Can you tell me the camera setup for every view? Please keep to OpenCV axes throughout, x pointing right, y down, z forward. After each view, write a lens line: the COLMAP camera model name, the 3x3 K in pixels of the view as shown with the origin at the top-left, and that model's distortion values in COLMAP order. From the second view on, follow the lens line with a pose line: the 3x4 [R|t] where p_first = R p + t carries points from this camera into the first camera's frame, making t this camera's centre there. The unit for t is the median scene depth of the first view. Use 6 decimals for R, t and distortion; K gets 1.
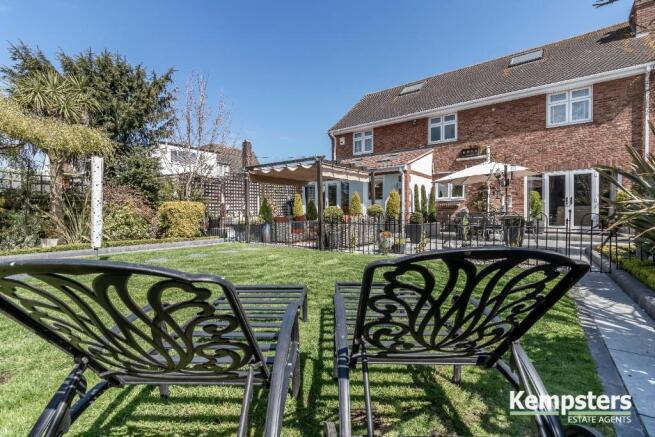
lens RADIAL K [[301.3, 0, 322.8], [0, 301.3, 214.9], [0, 0, 1]] dist [0.001059, 0.000847]
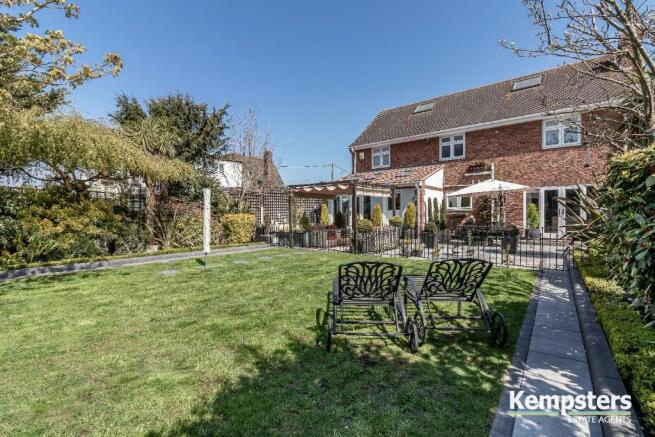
lens RADIAL K [[301.3, 0, 323.9], [0, 301.3, 217.6], [0, 0, 1]] dist [0.001059, 0.000847]
pose [[0.999695, -0.001873, -0.024614, -0.075825], [0.001927, 0.999996, 0.002174, -0.027651], [0.024609, -0.002221, 0.999695, -0.190118]]
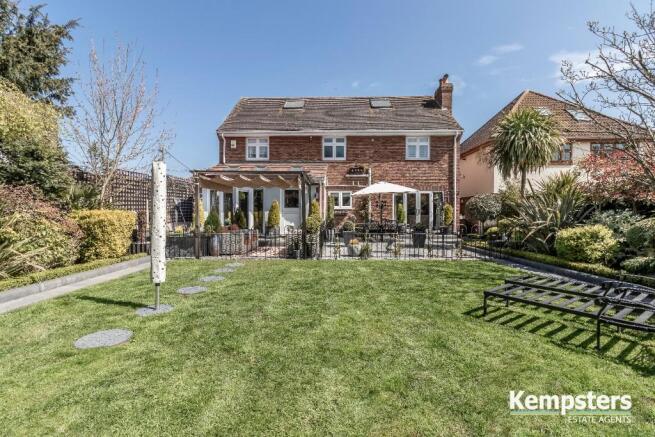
lens RADIAL K [[301.3, 0, 326.9], [0, 301.3, 216.0], [0, 0, 1]] dist [0.001059, 0.000847]
pose [[0.807669, -0.001509, 0.589634, -0.402156], [-0.000893, 0.999992, 0.003782, -0.028360], [-0.589635, -0.003581, 0.807662, 0.068482]]
